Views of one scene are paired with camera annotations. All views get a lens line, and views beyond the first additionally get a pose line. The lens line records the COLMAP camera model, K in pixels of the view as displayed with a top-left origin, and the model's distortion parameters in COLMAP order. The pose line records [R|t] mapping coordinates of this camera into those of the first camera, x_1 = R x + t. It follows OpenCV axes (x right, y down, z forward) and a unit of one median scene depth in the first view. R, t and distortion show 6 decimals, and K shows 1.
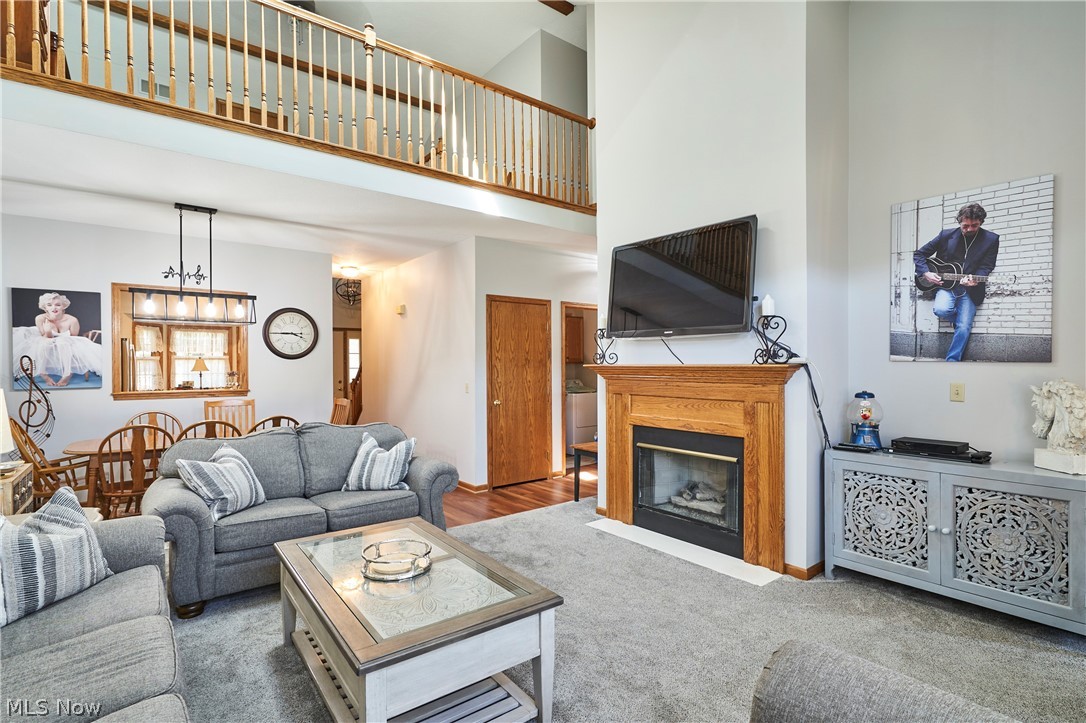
lens RADIAL K [[526.1, 0, 541.2], [0, 526.1, 367.2], [0, 0, 1]] dist [-0.002481, 0.002571]
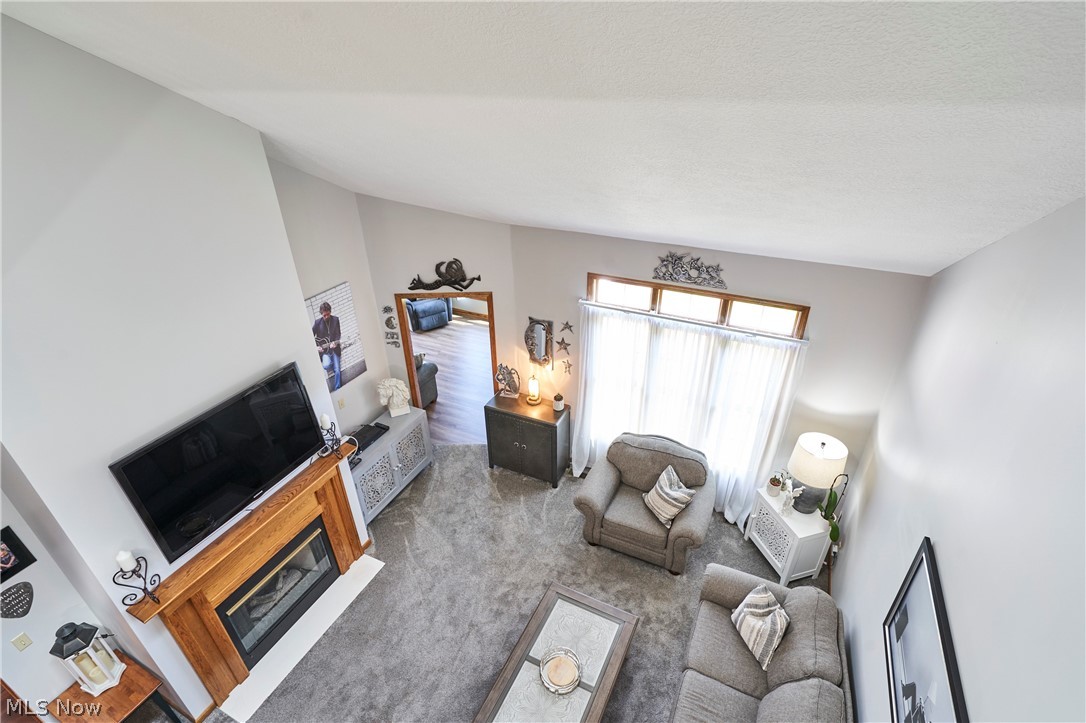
lens RADIAL K [[526.1, 0, 541.5], [0, 526.1, 367.1], [0, 0, 1]] dist [-0.002481, 0.002571]
pose [[-0.445846, -0.446459, 0.775819, -0.571292], [0.029168, 0.859024, 0.511103, -0.668775], [-0.894634, 0.250502, -0.369971, 0.747640]]
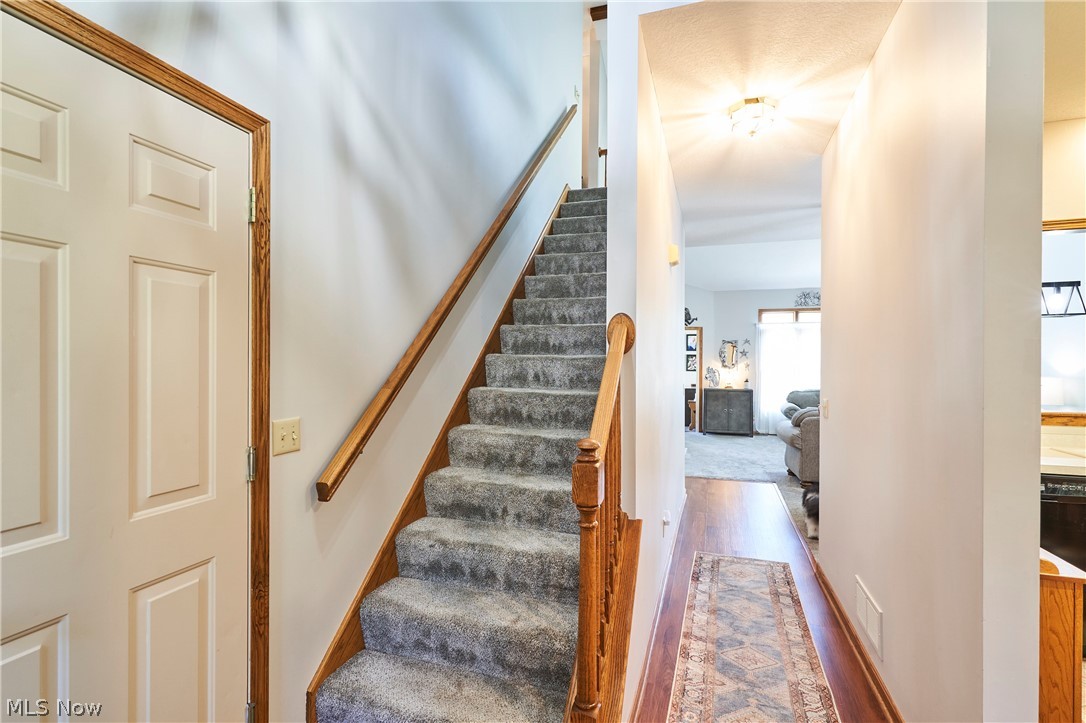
lens RADIAL K [[512.1, 0, 543.3], [0, 512.1, 366.6], [0, 0, 1]] dist [0.000285, 0.002000]
pose [[-0.561174, -0.001479, 0.827696, -0.970252], [0.002974, 0.999988, 0.003803, -0.007347], [-0.827692, 0.004596, -0.561163, 2.246641]]
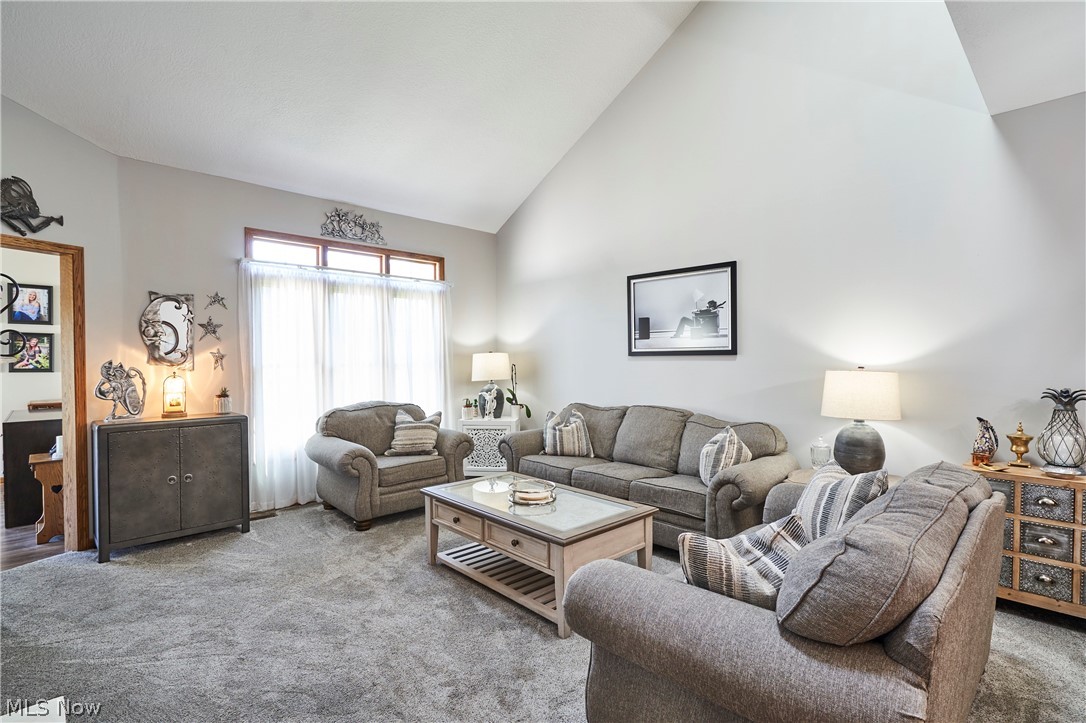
lens RADIAL K [[526.1, 0, 543.4], [0, 526.1, 366.7], [0, 0, 1]] dist [-0.002481, 0.002571]
pose [[-0.993762, 0.010704, -0.111007, -0.079387], [0.007821, 0.999622, 0.026372, -0.004294], [0.111247, 0.025339, -0.993470, 1.253498]]
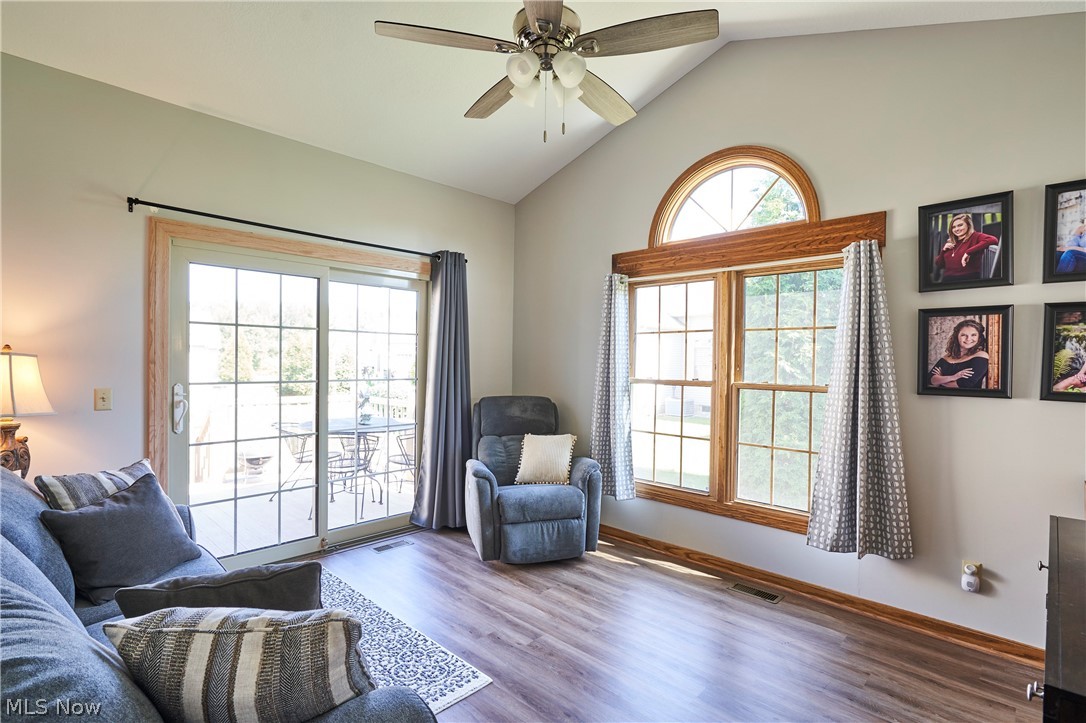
lens RADIAL K [[526.1, 0, 546.7], [0, 526.1, 363.1], [0, 0, 1]] dist [-0.002481, 0.002571]
pose [[-0.154940, -0.006526, 0.987902, 0.615722], [-0.007260, 0.999959, 0.005467, -0.008601], [-0.987897, -0.006325, -0.154981, 0.417432]]
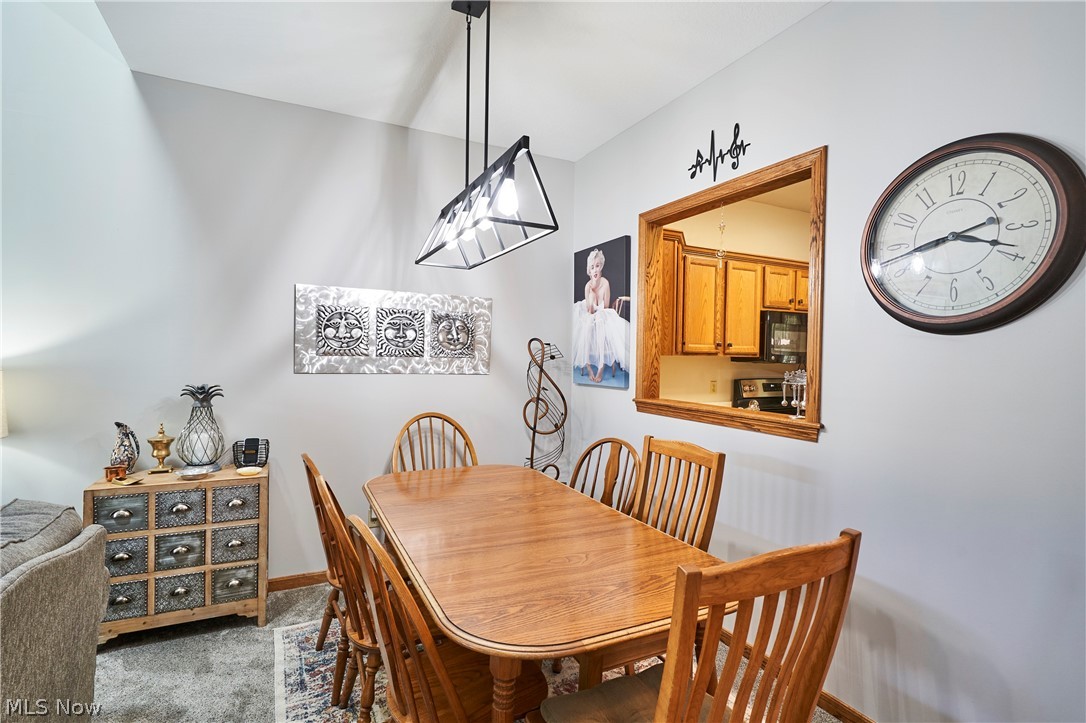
lens RADIAL K [[526.1, 0, 543.0], [0, 526.1, 365.3], [0, 0, 1]] dist [-0.002481, 0.002571]
pose [[-0.191229, 0.017515, -0.981389, -0.245637], [-0.020331, 0.999556, 0.021801, -0.000195], [0.981335, 0.024121, -0.190788, 1.202341]]
